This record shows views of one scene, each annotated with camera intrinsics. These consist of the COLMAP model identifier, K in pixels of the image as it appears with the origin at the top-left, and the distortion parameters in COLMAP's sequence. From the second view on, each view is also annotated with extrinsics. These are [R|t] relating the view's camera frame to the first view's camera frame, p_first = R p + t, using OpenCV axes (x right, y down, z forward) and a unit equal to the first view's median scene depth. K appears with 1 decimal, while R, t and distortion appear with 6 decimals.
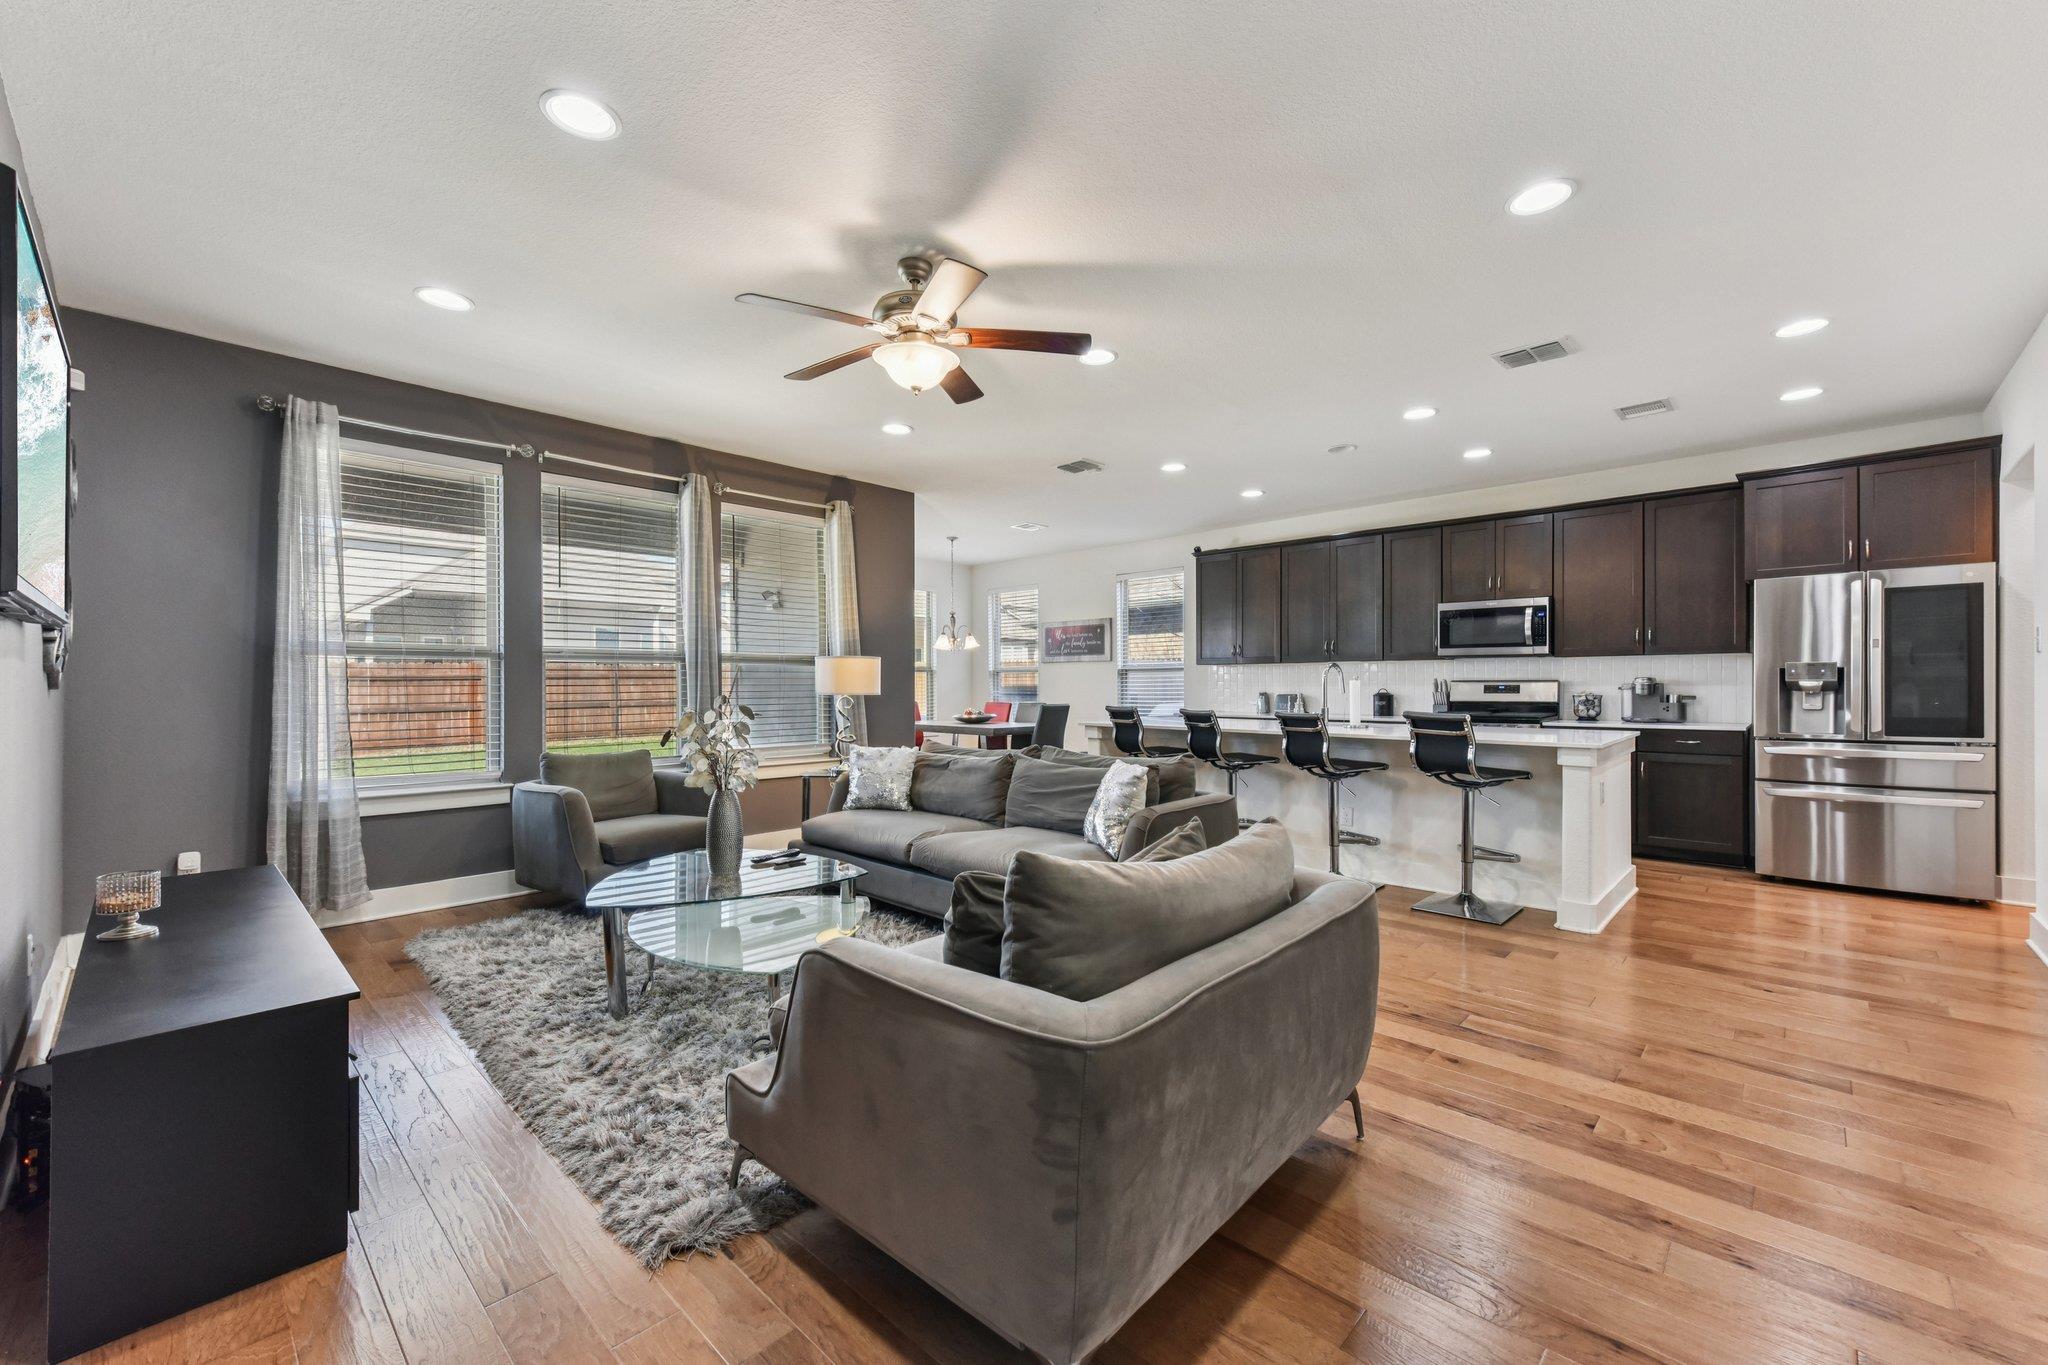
lens RADIAL K [[819.6, 0, 1024.0], [0, 819.6, 682.5], [0, 0, 1]] dist [-0.000414, -0.000007]
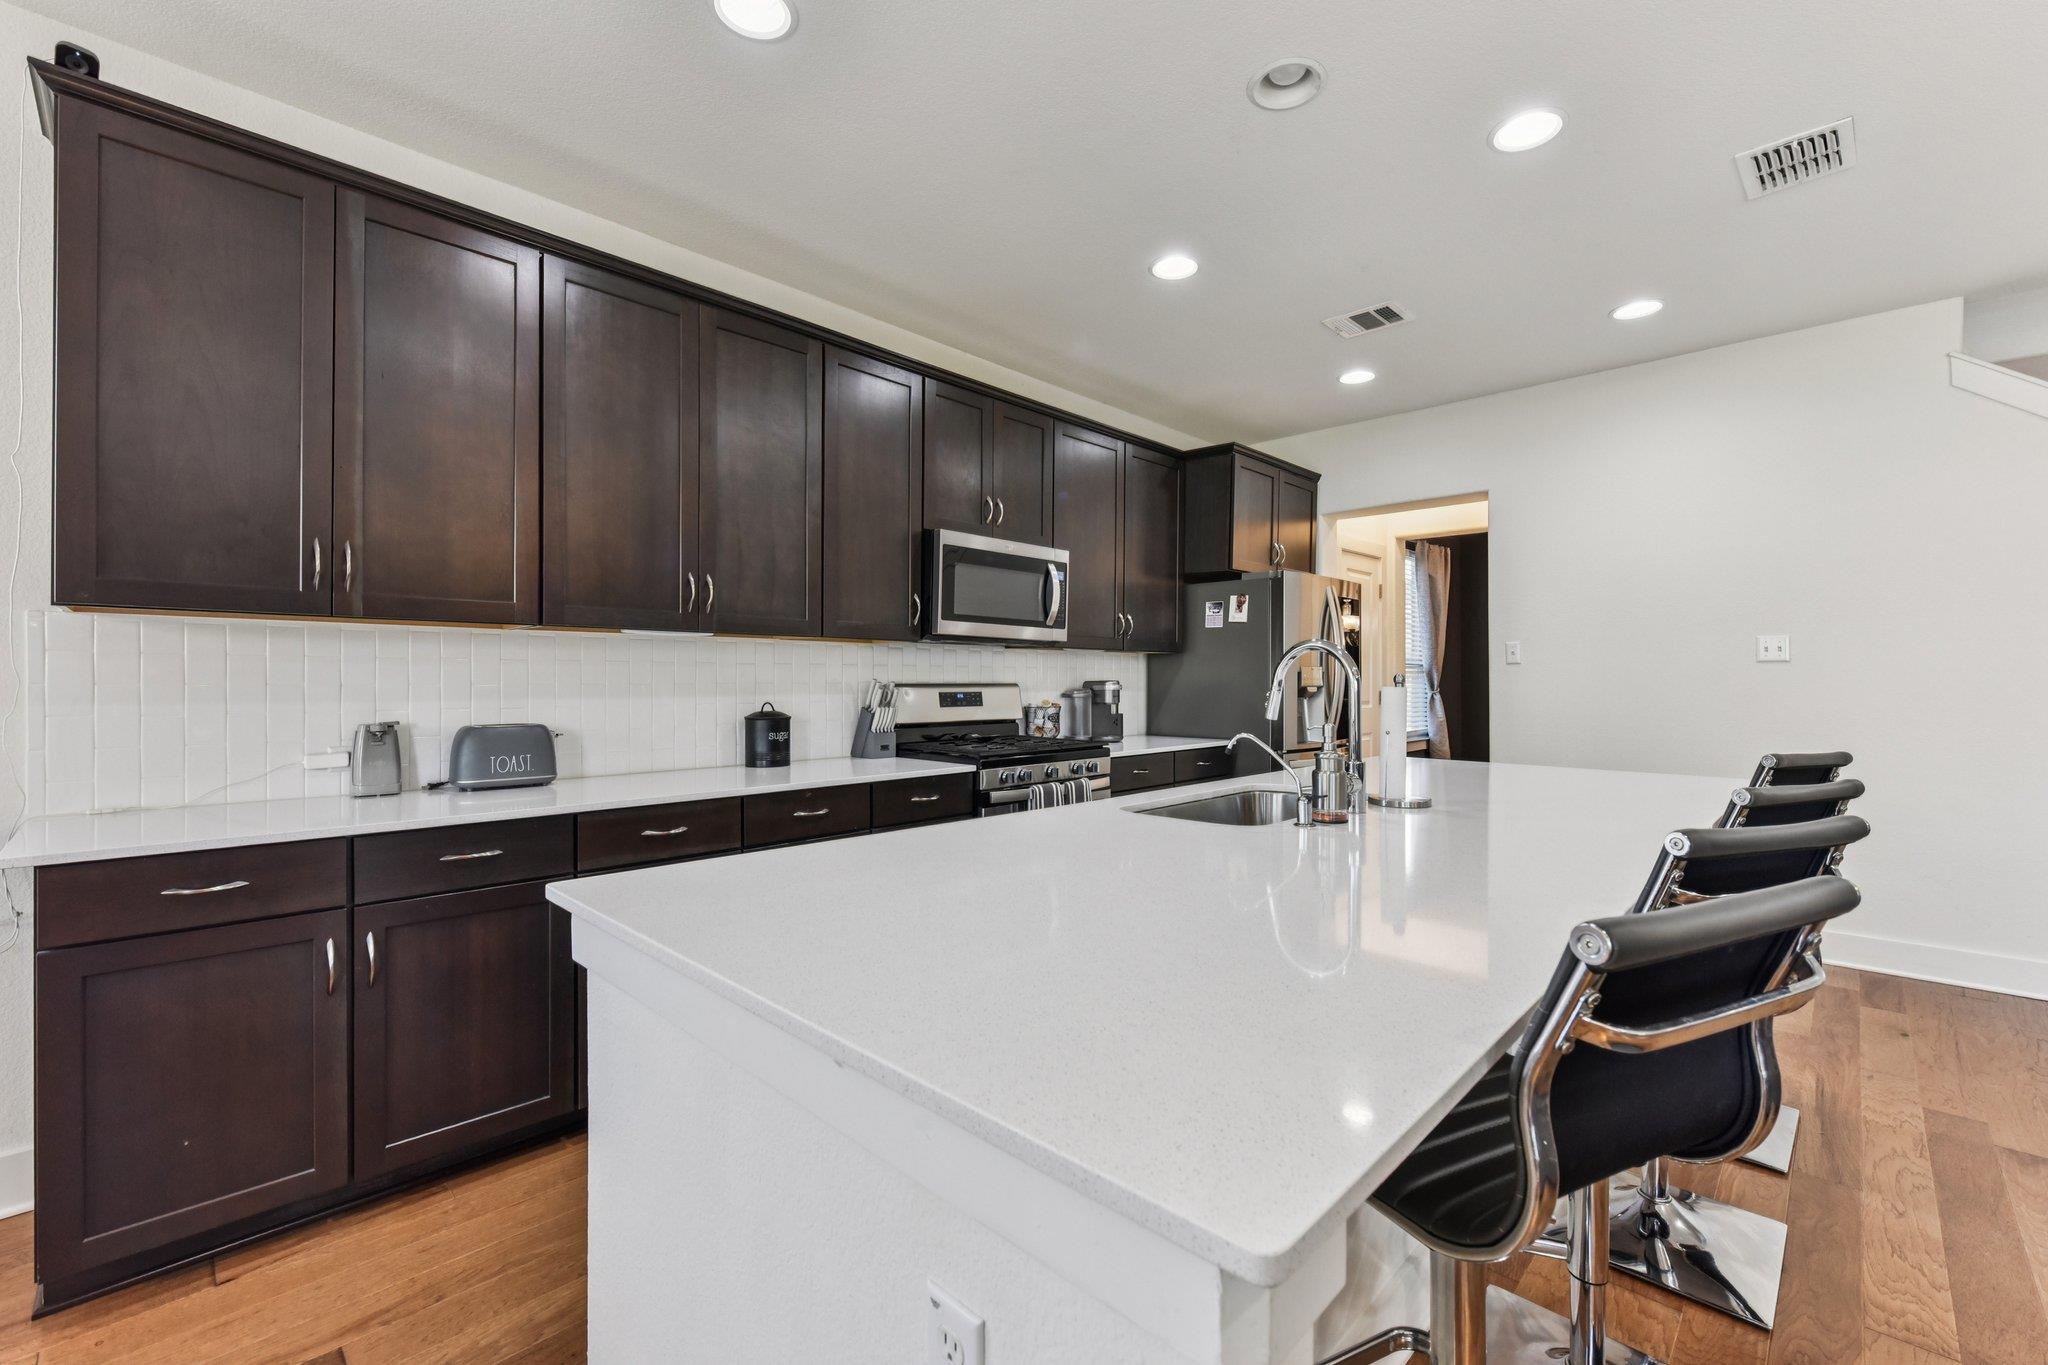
lens RADIAL K [[858.2, 0, 1024.0], [0, 858.2, 682.5], [0, 0, 1]] dist [0.000027, 0.000057]
pose [[0.001988, 0.003173, 0.999993, -0.014010], [0.001718, 0.999993, -0.003176, -0.001847], [-0.999997, 0.001725, 0.001983, 1.152628]]
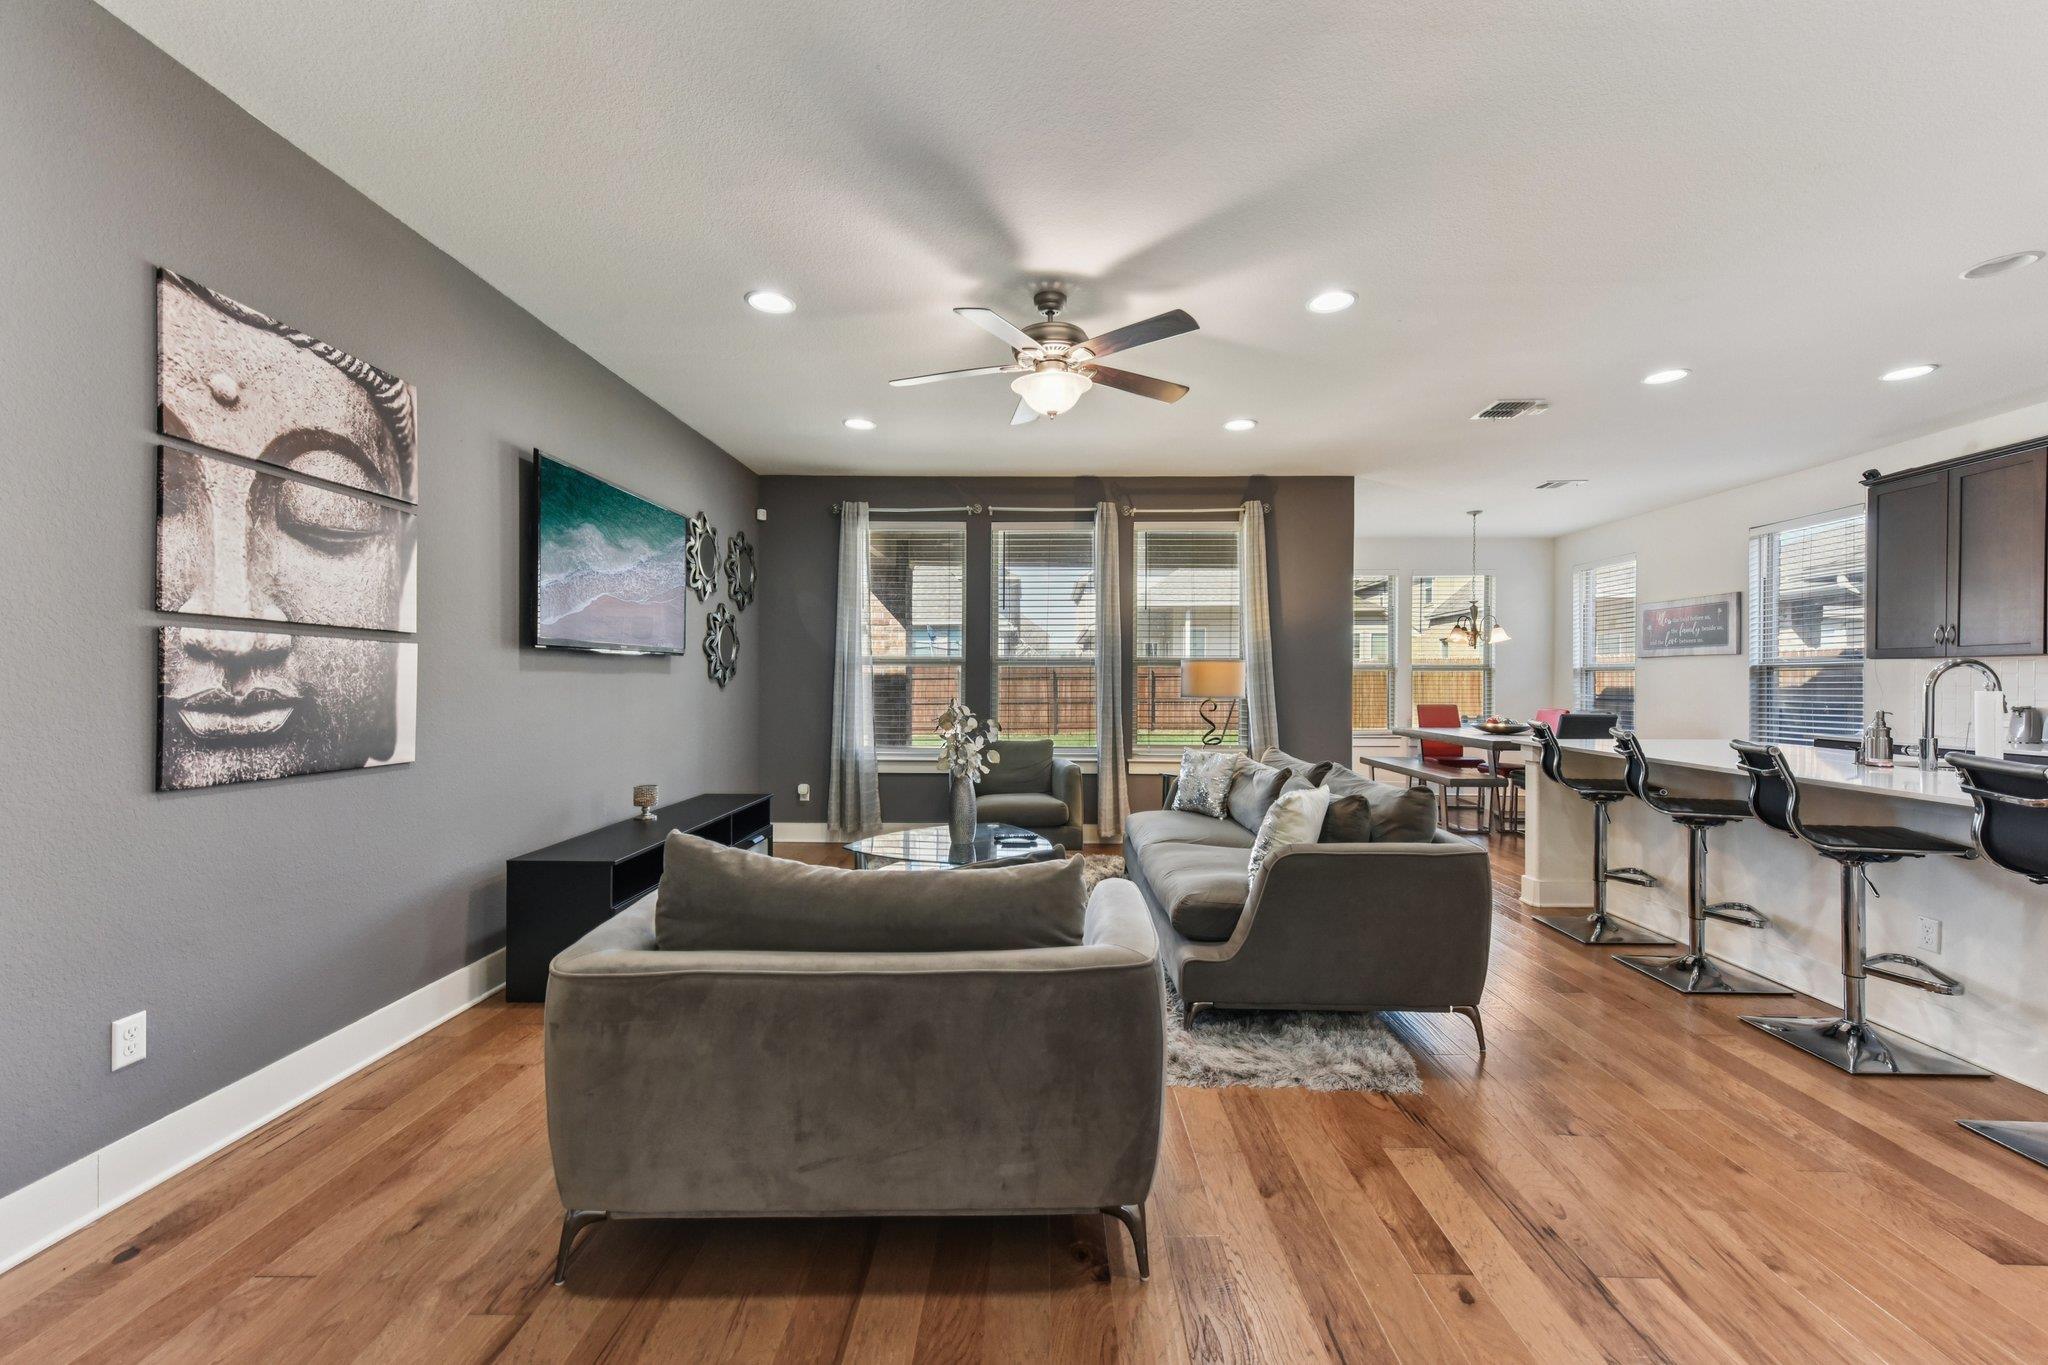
lens RADIAL K [[809.8, 0, 1024.0], [0, 809.8, 682.5], [0, 0, 1]] dist [0.013763, -0.000200]
pose [[0.674929, 0.007268, -0.737846, 0.365502], [-0.002518, 0.999968, 0.007546, -0.010309], [0.737878, -0.003236, 0.674926, 0.152794]]
